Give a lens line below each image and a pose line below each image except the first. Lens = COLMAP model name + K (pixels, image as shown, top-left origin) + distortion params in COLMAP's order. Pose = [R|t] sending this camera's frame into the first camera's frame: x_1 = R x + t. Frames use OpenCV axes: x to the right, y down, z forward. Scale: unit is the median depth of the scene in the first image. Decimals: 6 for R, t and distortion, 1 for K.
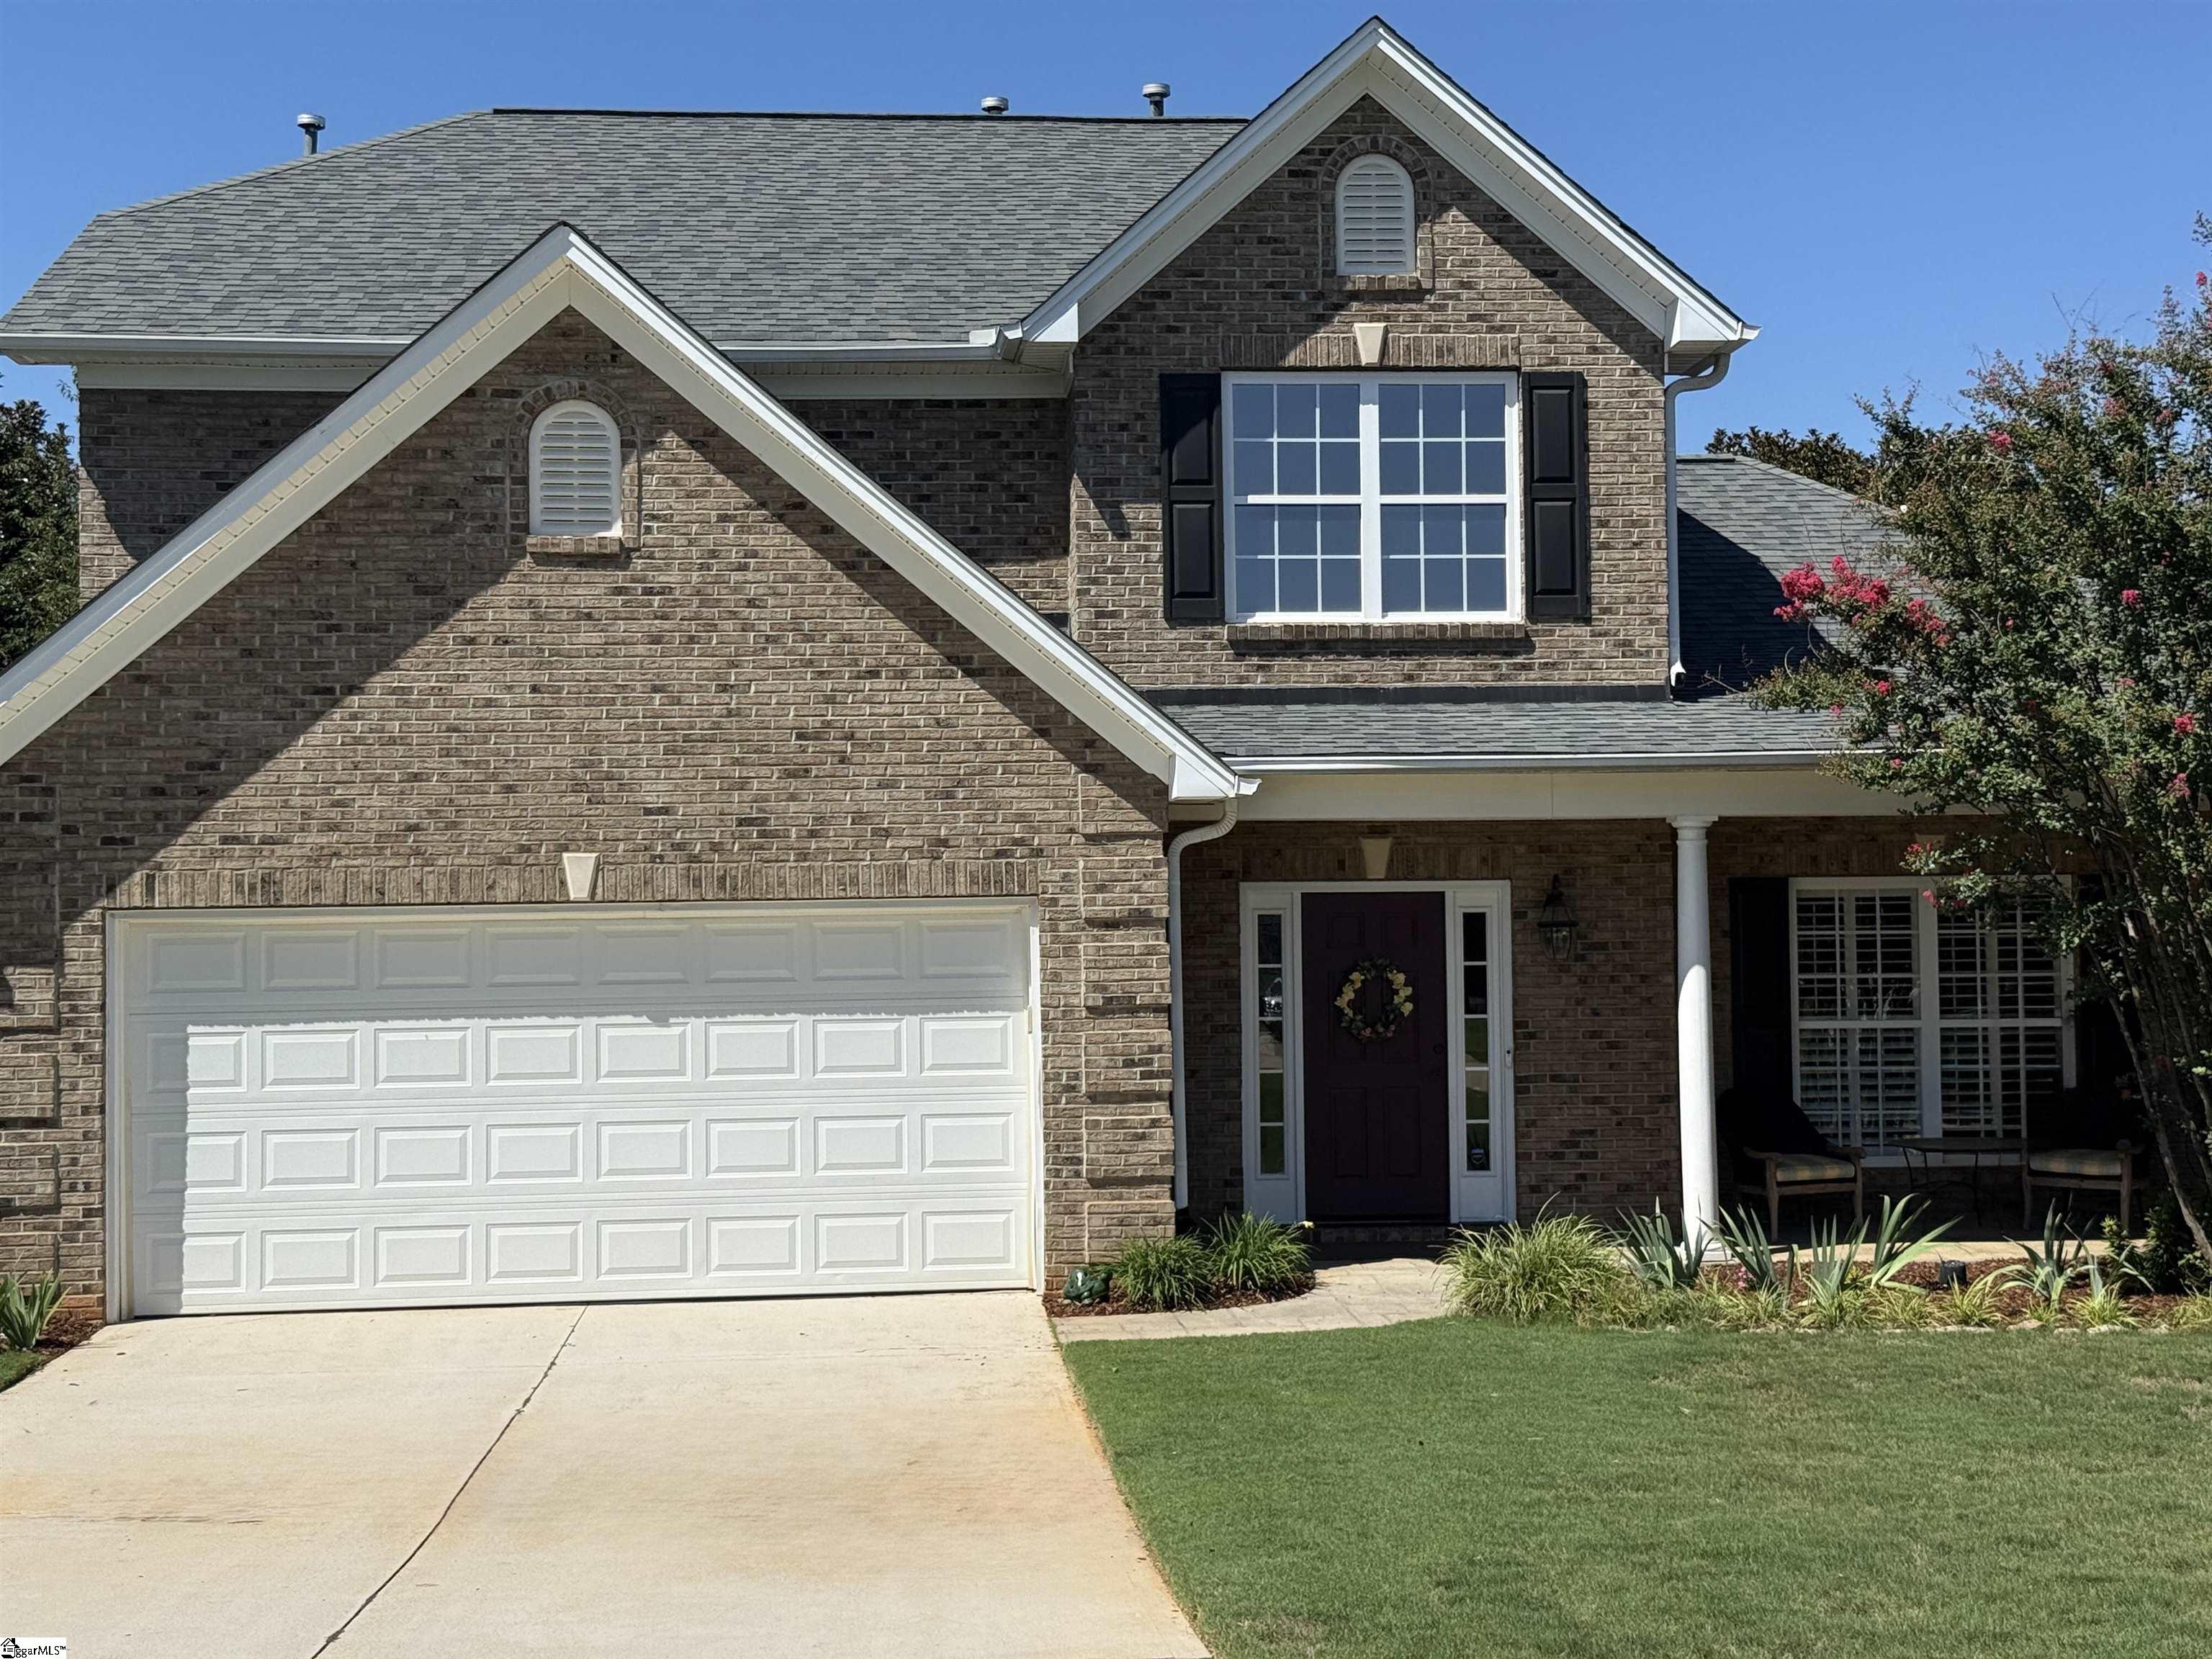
lens RADIAL K [[3116.6, 0, 1106.0], [0, 3116.6, 829.5], [0, 0, 1]] dist [0.141340, -0.078354]
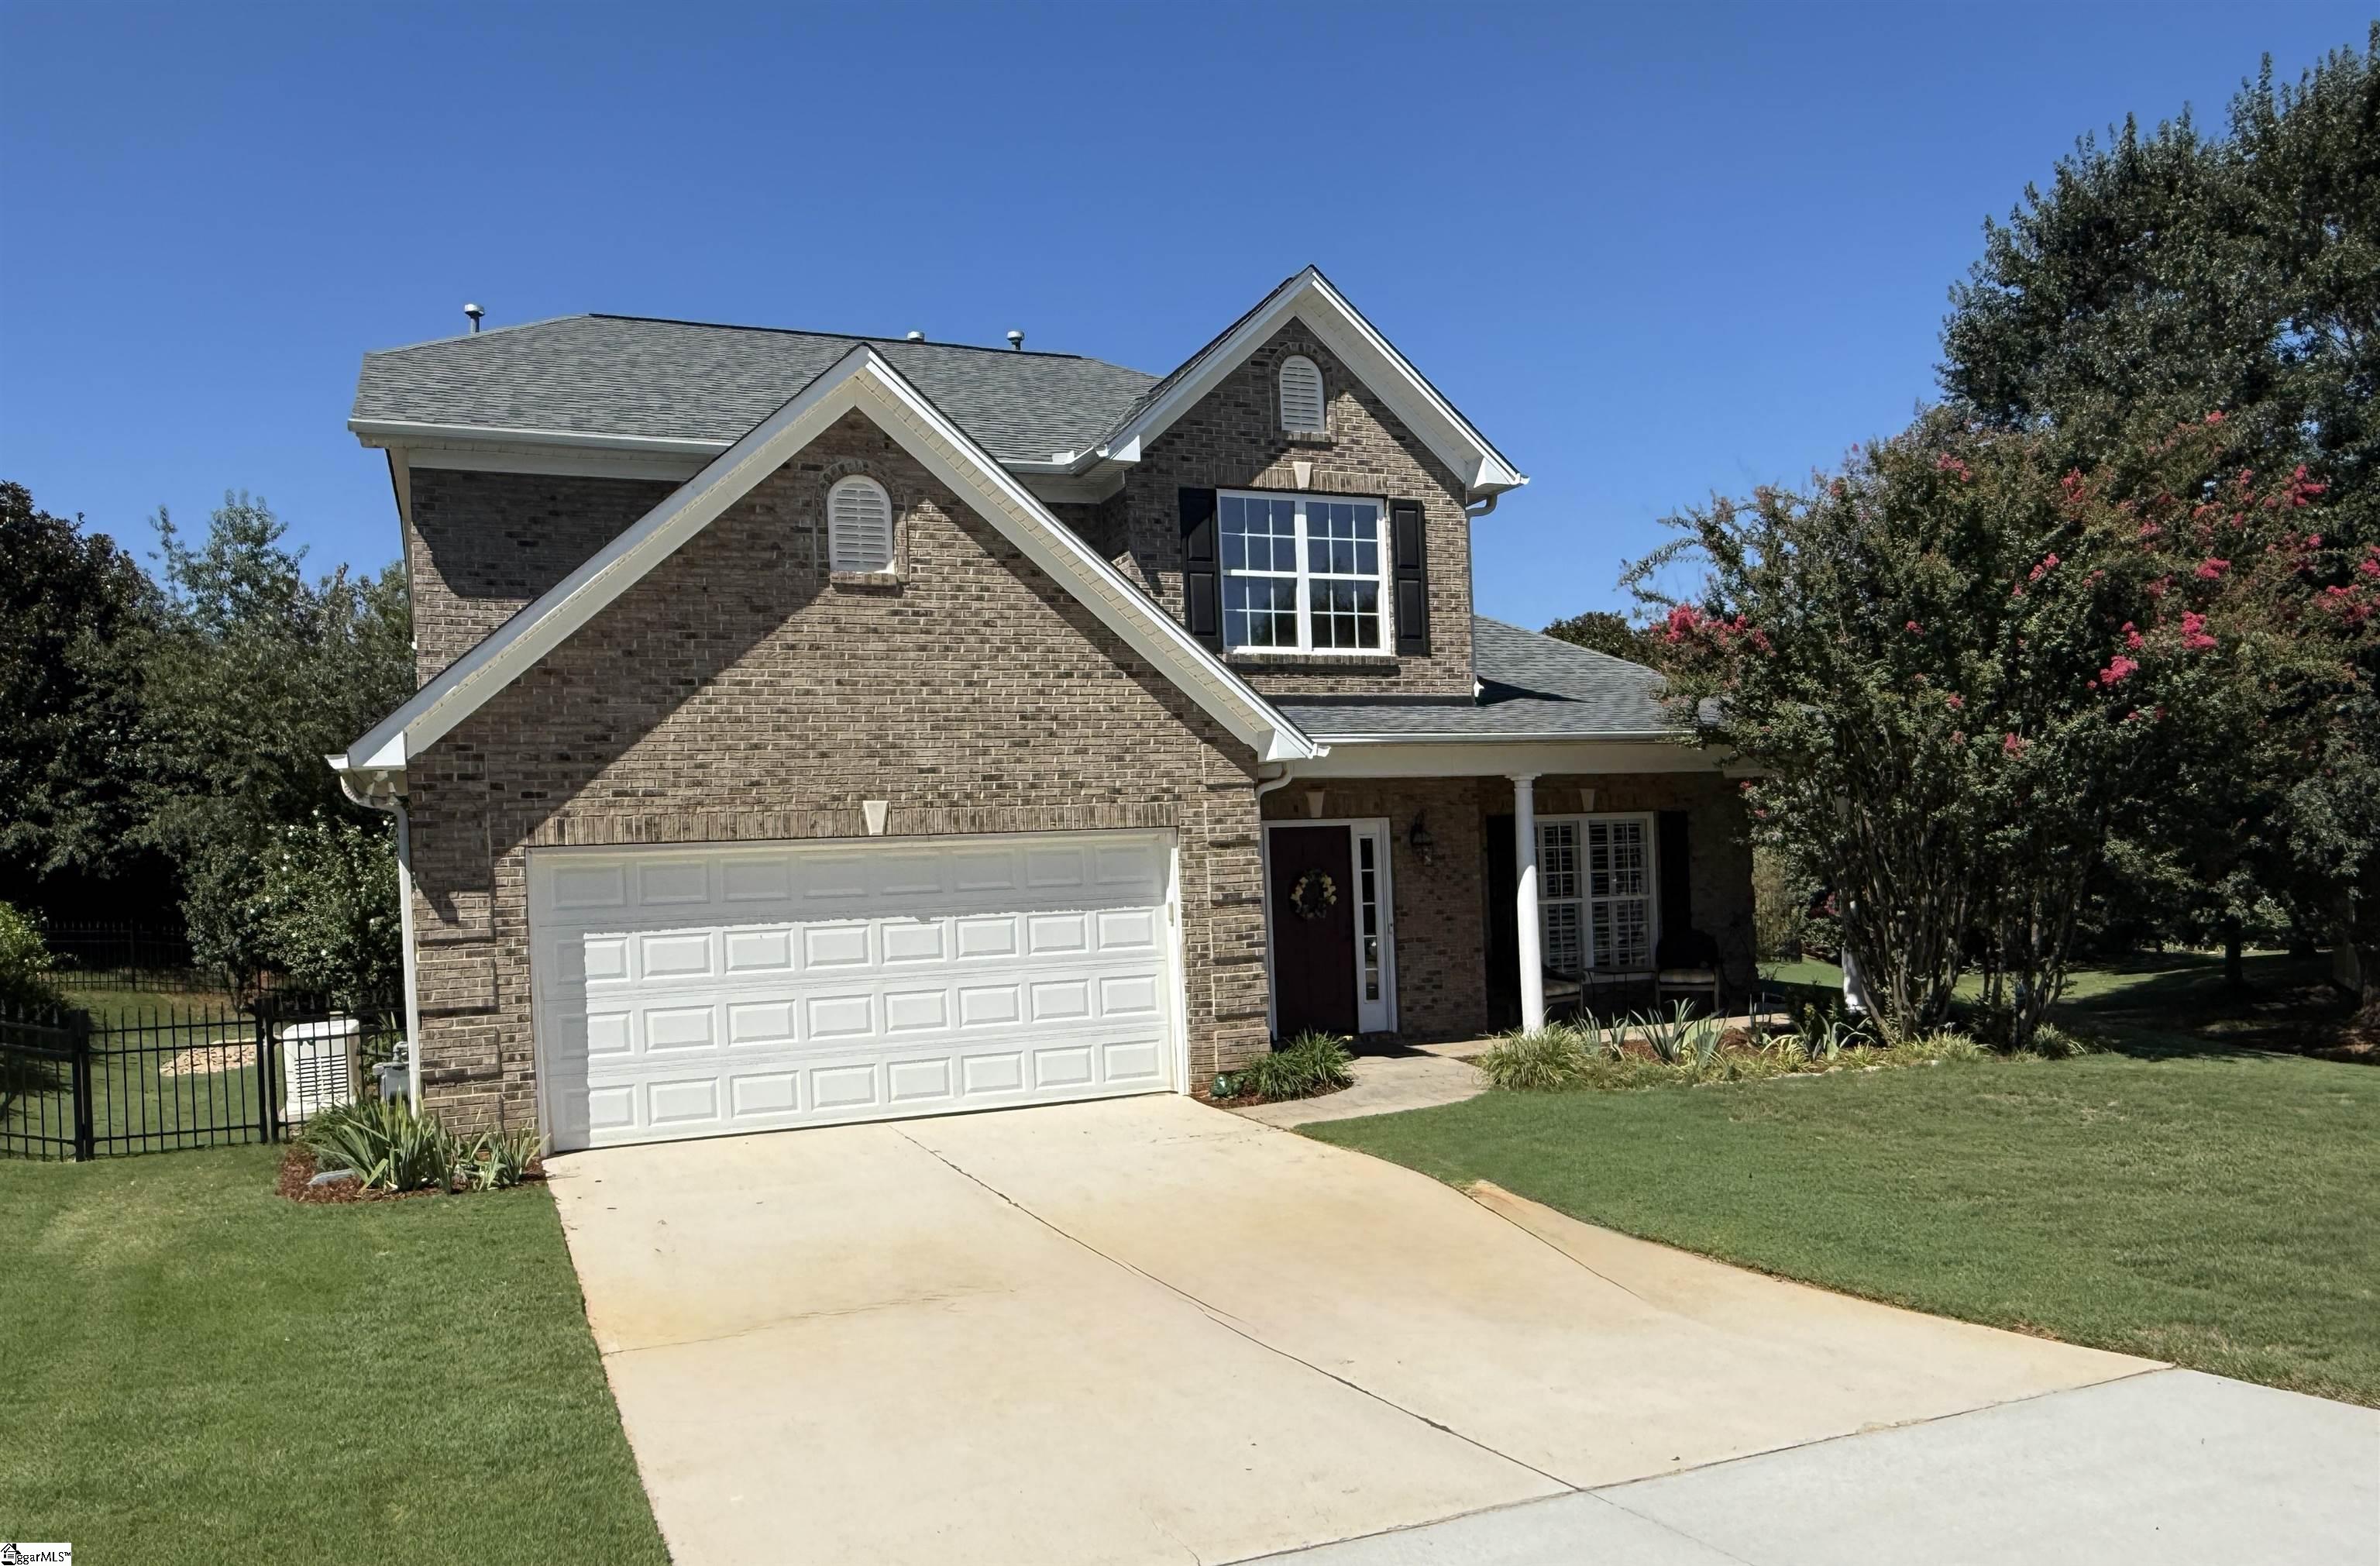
lens RADIAL K [[1702.9, 0, 1236.2], [0, 1702.9, 878.7], [0, 0, 1]] dist [-0.007056, -0.001145]
pose [[0.949061, -0.027234, 0.313914, -0.250558], [0.017407, 0.999268, 0.034066, 0.018810], [-0.314612, -0.026867, 0.948840, 0.226625]]
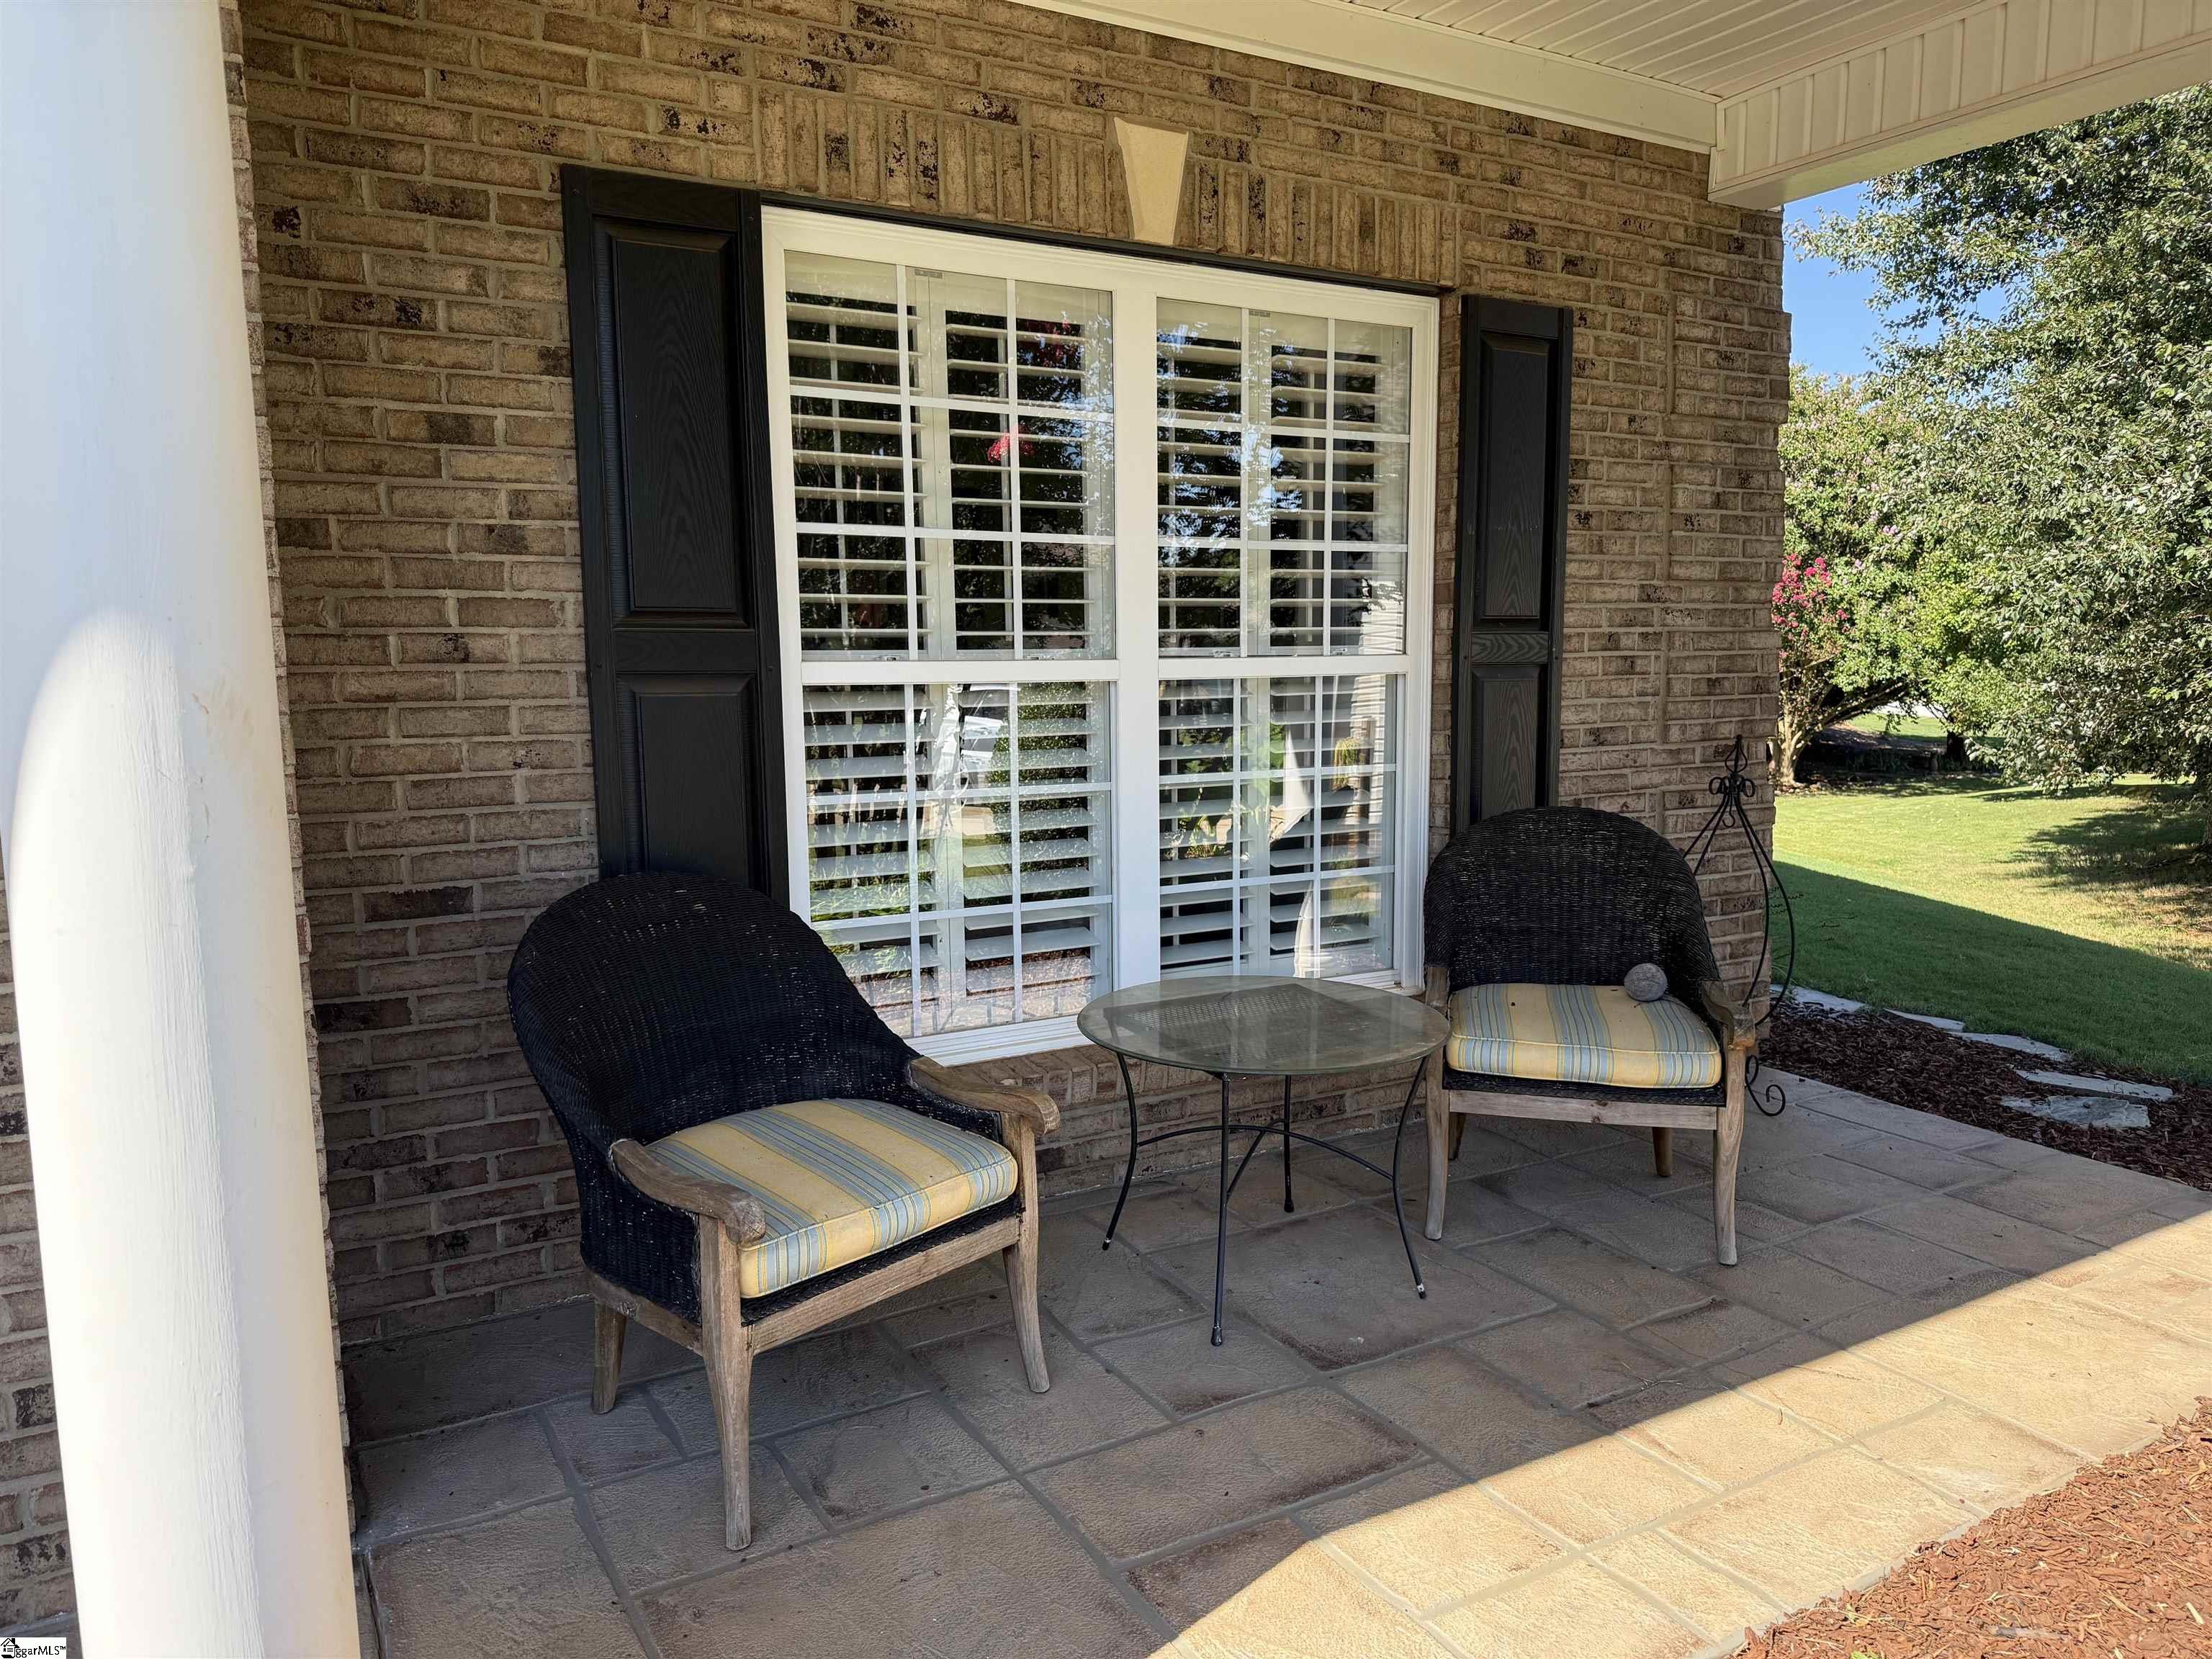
lens RADIAL K [[1555.5, 0, 1106.3], [0, 1555.5, 876.1], [0, 0, 1]] dist [0.003762, 0.000681]
pose [[0.903926, -0.059454, 0.423537, 0.215556], [-0.014026, 0.985637, 0.168294, 0.066522], [-0.427459, -0.158065, 0.890109, 1.007661]]
